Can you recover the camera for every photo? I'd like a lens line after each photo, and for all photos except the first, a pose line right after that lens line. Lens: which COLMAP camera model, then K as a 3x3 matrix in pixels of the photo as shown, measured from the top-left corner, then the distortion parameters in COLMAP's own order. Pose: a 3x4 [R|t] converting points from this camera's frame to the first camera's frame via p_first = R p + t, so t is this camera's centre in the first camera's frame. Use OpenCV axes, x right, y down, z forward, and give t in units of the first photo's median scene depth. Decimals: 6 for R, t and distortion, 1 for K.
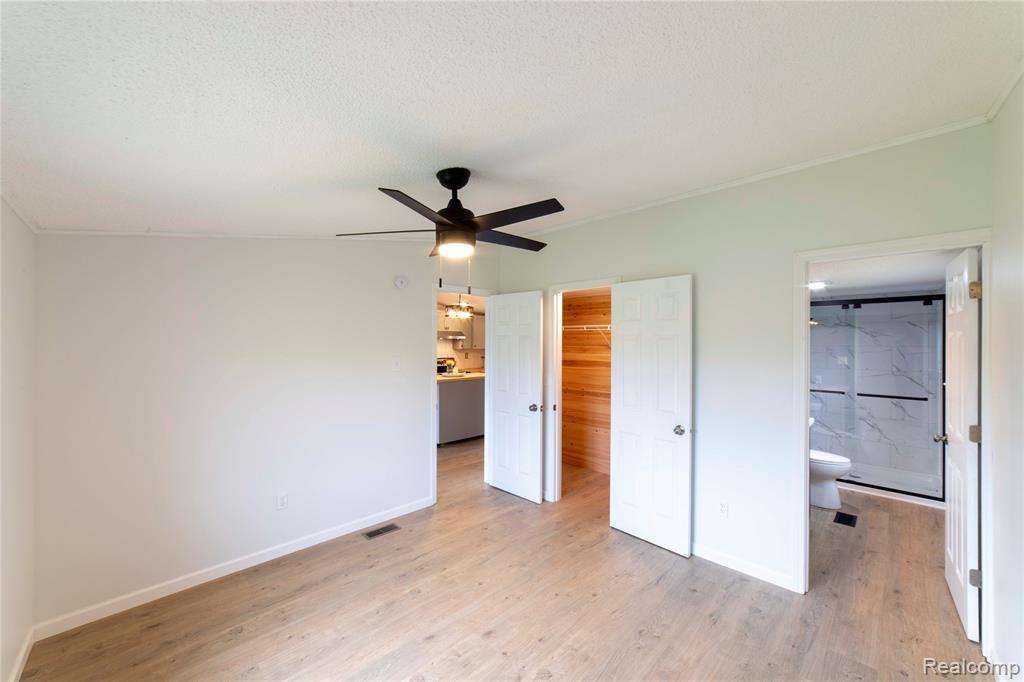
lens RADIAL K [[393.3, 0, 512.3], [0, 393.3, 340.9], [0, 0, 1]] dist [-0.018211, 0.005897]
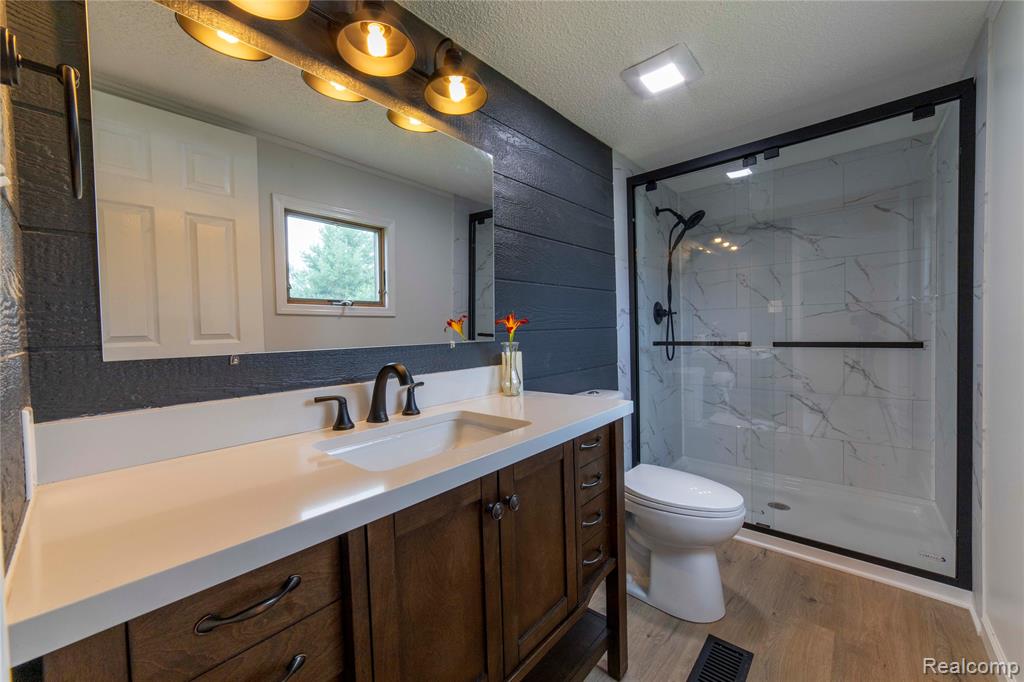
lens RADIAL K [[393.3, 0, 511.5], [0, 393.3, 341.1], [0, 0, 1]] dist [-0.018211, 0.005897]
pose [[0.997987, -0.029367, 0.056211, 0.599530], [0.027778, 0.999198, 0.028835, 0.122039], [-0.057013, -0.027216, 0.998002, 0.603733]]
